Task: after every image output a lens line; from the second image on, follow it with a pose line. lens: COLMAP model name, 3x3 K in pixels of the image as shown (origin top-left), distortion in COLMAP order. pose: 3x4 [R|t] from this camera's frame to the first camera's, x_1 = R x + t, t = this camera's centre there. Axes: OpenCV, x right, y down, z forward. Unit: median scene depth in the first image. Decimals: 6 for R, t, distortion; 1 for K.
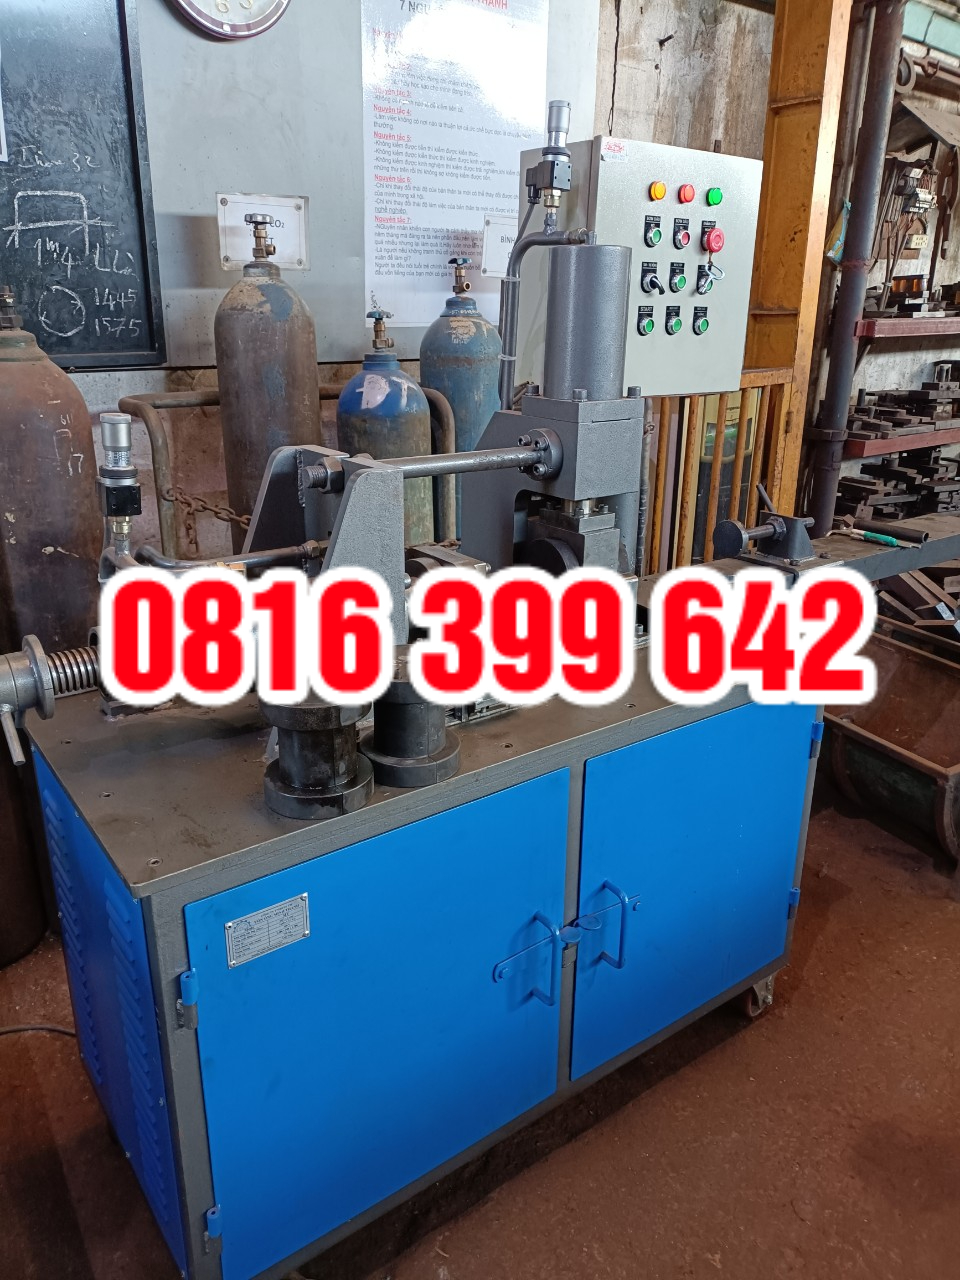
lens RADIAL K [[954.5, 0, 479.6], [0, 954.5, 640.2], [0, 0, 1]] dist [0.030485, -0.048189]
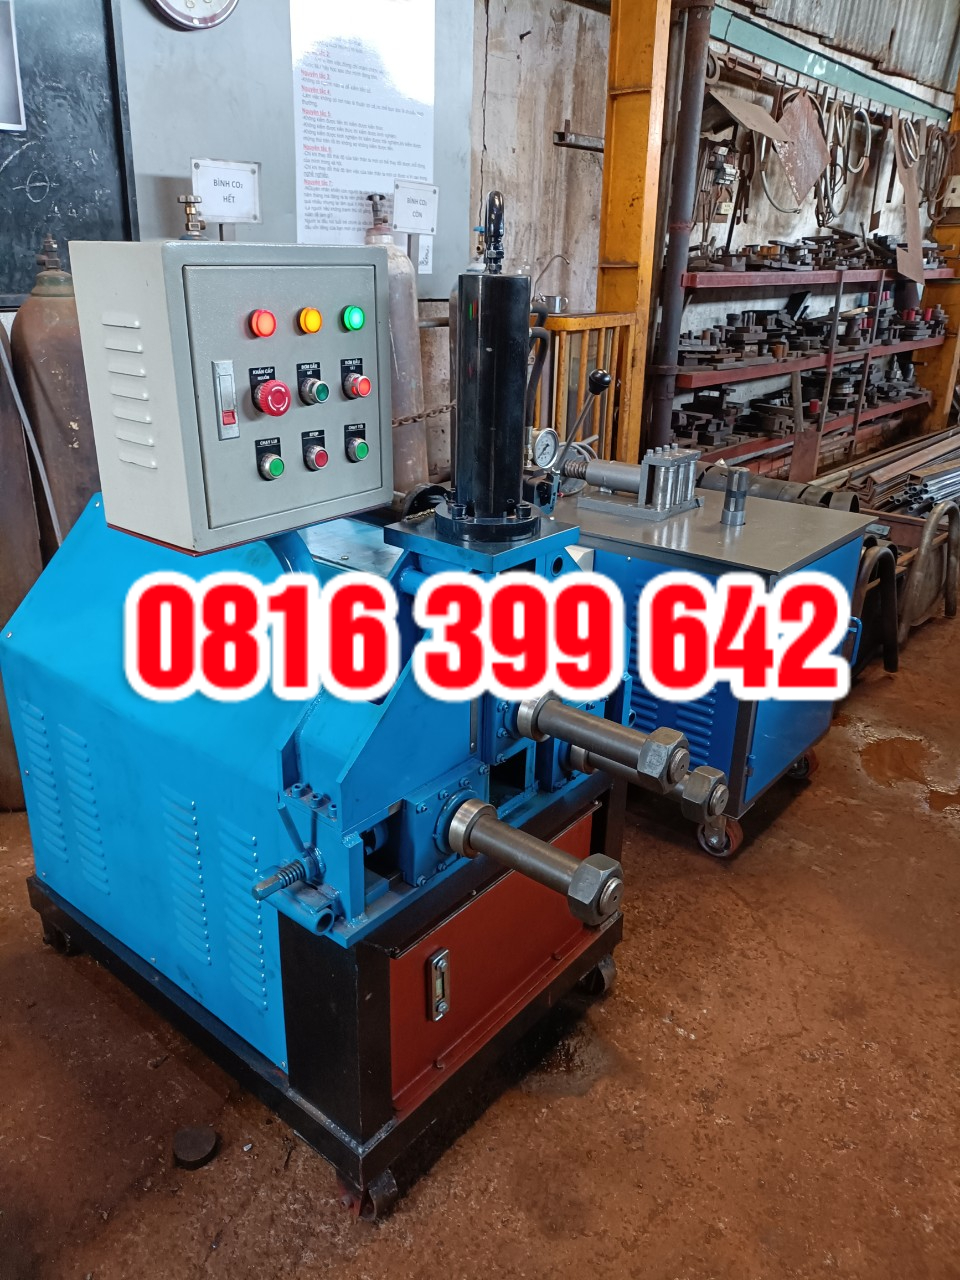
lens RADIAL K [[954.5, 0, 486.8], [0, 954.5, 640.4], [0, 0, 1]] dist [0.030485, -0.048189]
pose [[0.982417, -0.062709, 0.175851, -0.110056], [0.056411, 0.997582, 0.040595, 0.079775], [-0.177972, -0.029961, 0.983579, -0.195441]]
